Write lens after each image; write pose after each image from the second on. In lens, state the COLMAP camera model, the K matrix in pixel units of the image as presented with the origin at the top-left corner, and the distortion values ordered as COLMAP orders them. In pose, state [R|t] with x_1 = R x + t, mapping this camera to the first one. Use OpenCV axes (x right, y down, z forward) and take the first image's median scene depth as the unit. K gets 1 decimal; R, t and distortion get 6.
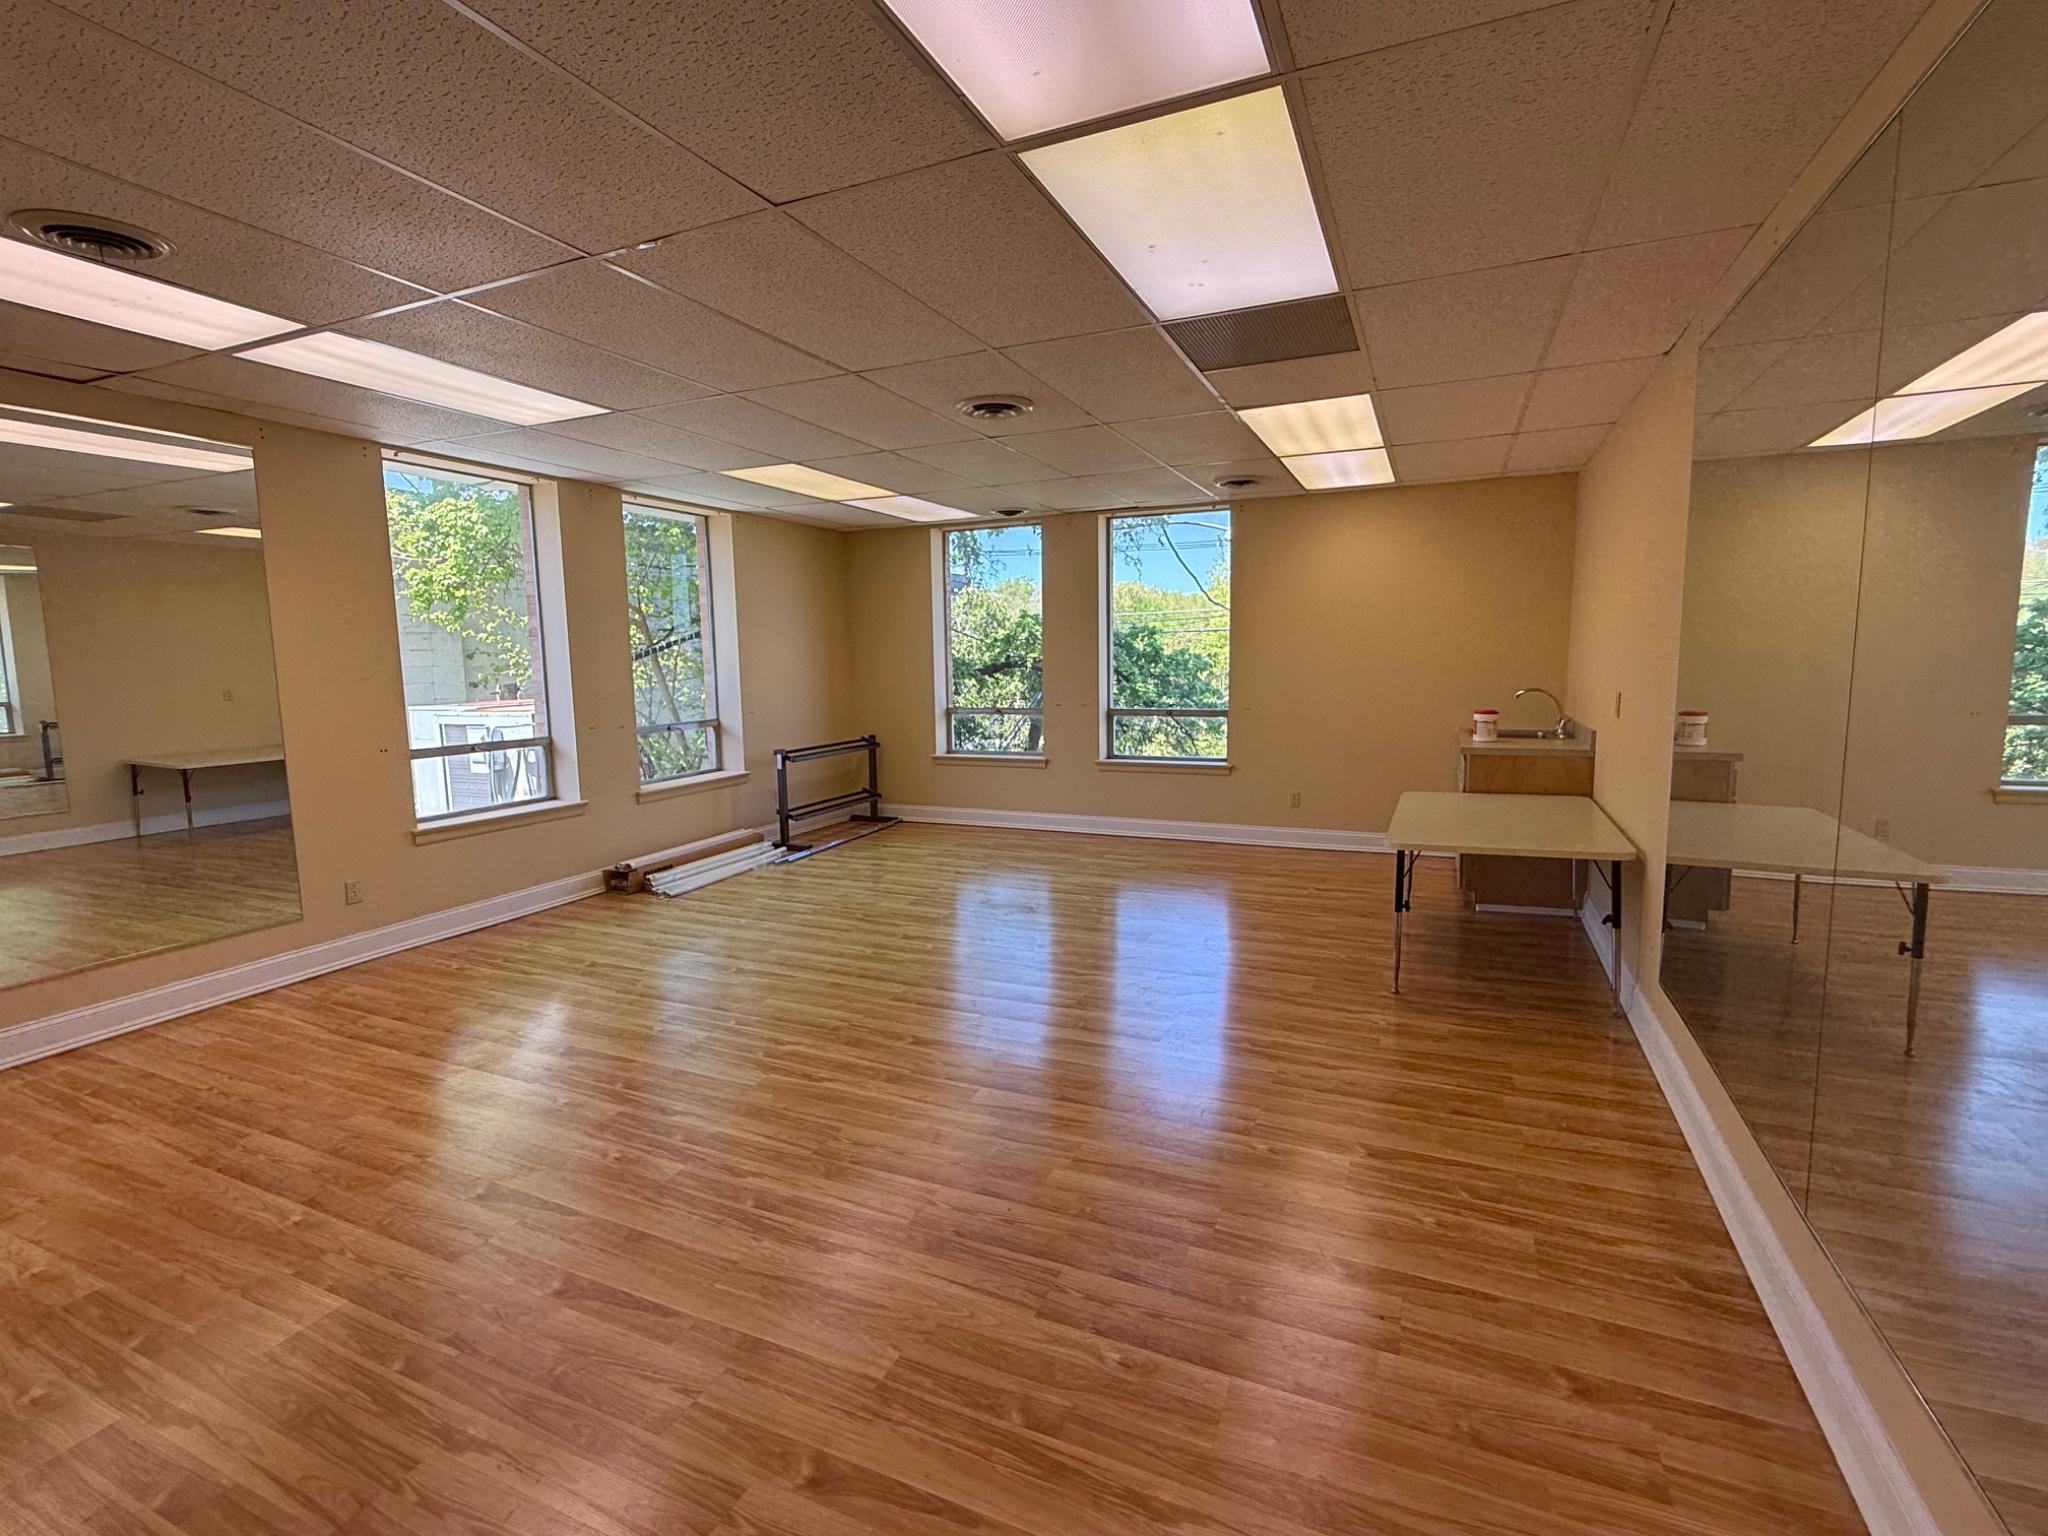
lens RADIAL K [[939.0, 0, 1022.5], [0, 939.0, 765.0], [0, 0, 1]] dist [0.000332, -0.000254]
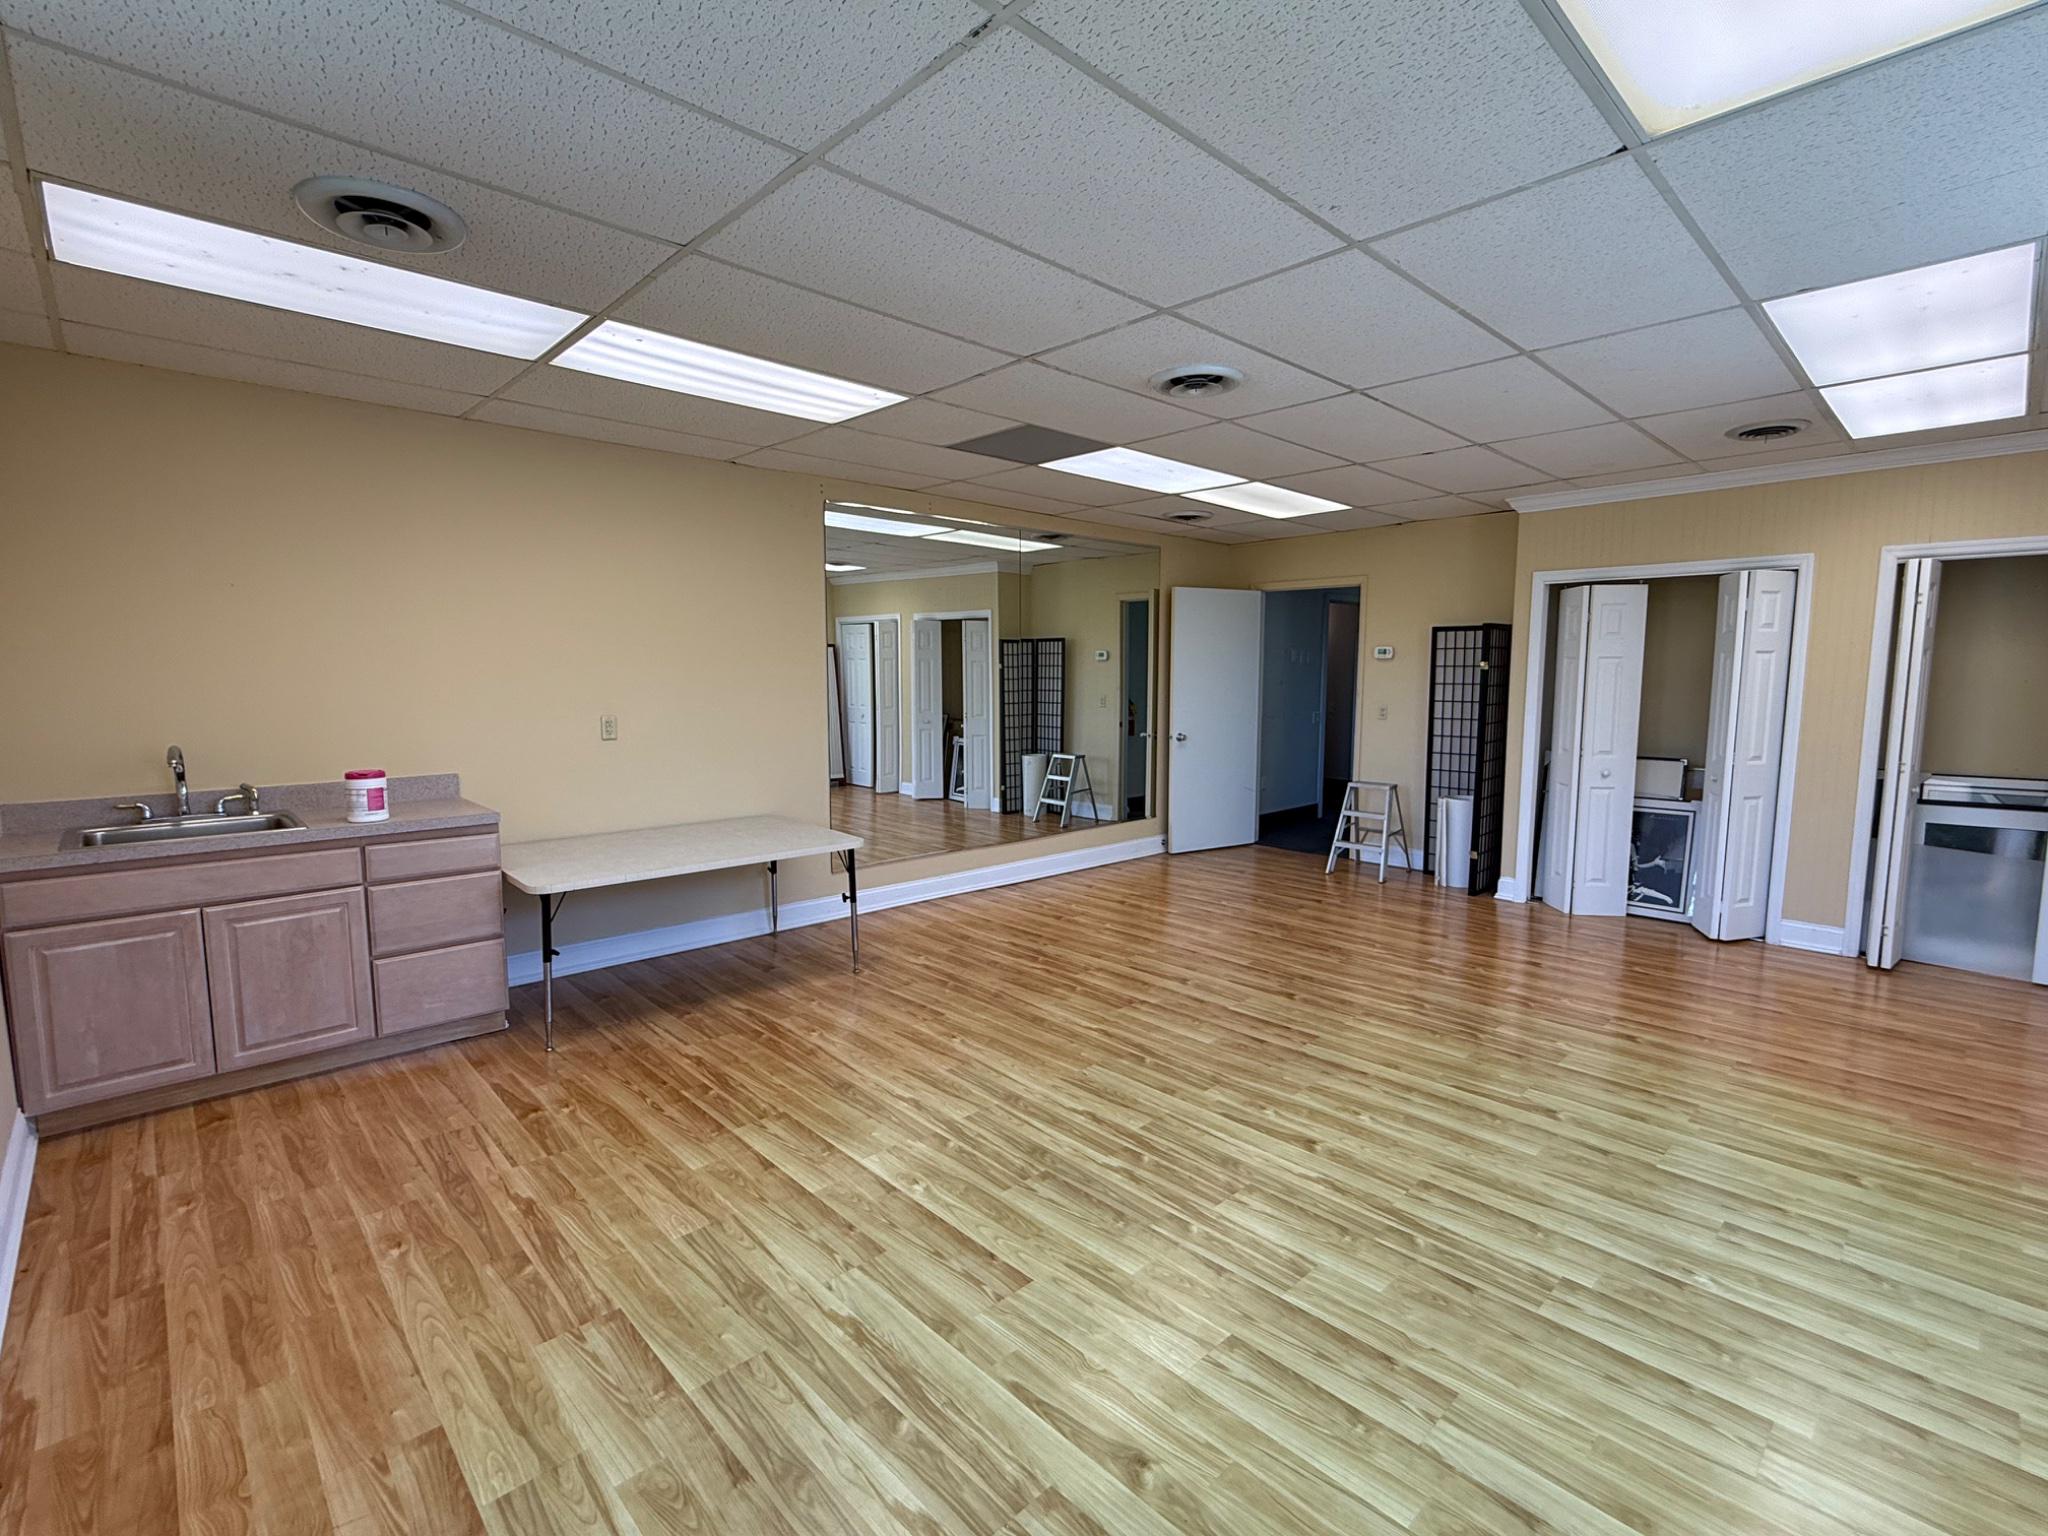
lens RADIAL K [[939.0, 0, 1024.0], [0, 939.0, 769.5], [0, 0, 1]] dist [0.000332, -0.000254]
pose [[-0.925969, -0.023990, 0.376838, -0.183866], [0.058943, 0.976563, 0.207004, -0.191354], [-0.372972, 0.213891, -0.902853, 1.630208]]
